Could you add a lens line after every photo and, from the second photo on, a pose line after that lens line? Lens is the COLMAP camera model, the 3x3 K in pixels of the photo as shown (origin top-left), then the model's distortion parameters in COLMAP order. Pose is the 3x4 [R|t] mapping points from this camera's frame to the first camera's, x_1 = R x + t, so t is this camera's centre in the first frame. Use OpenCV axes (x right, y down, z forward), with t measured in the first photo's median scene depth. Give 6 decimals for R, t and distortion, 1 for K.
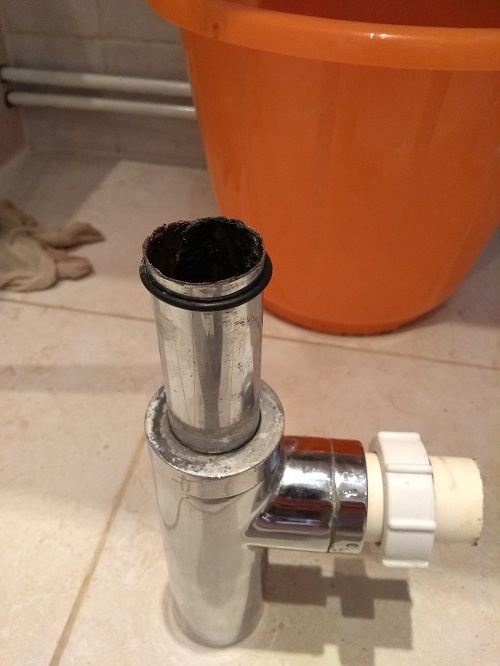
lens RADIAL K [[519.6, 0, 253.6], [0, 519.6, 331.4], [0, 0, 1]] dist [0.074672, -0.109367]
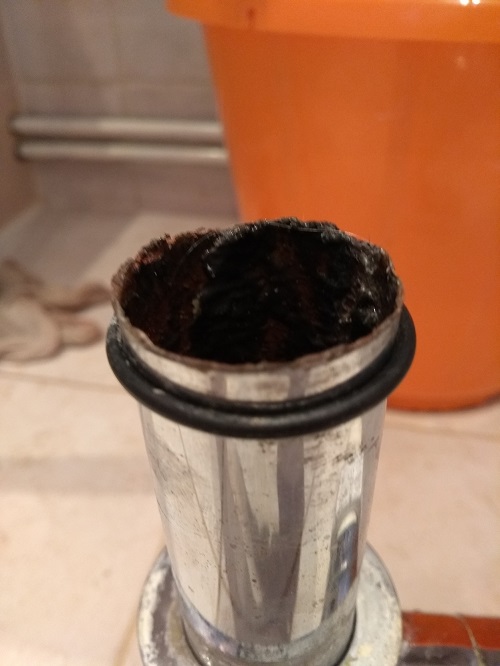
lens RADIAL K [[519.6, 0, 253.6], [0, 519.6, 331.4], [0, 0, 1]] dist [0.074672, -0.109367]
pose [[0.998435, -0.020393, -0.052068, -0.057487], [0.014101, 0.992859, -0.118461, -0.051765], [0.054112, 0.117542, 0.991593, 0.447182]]
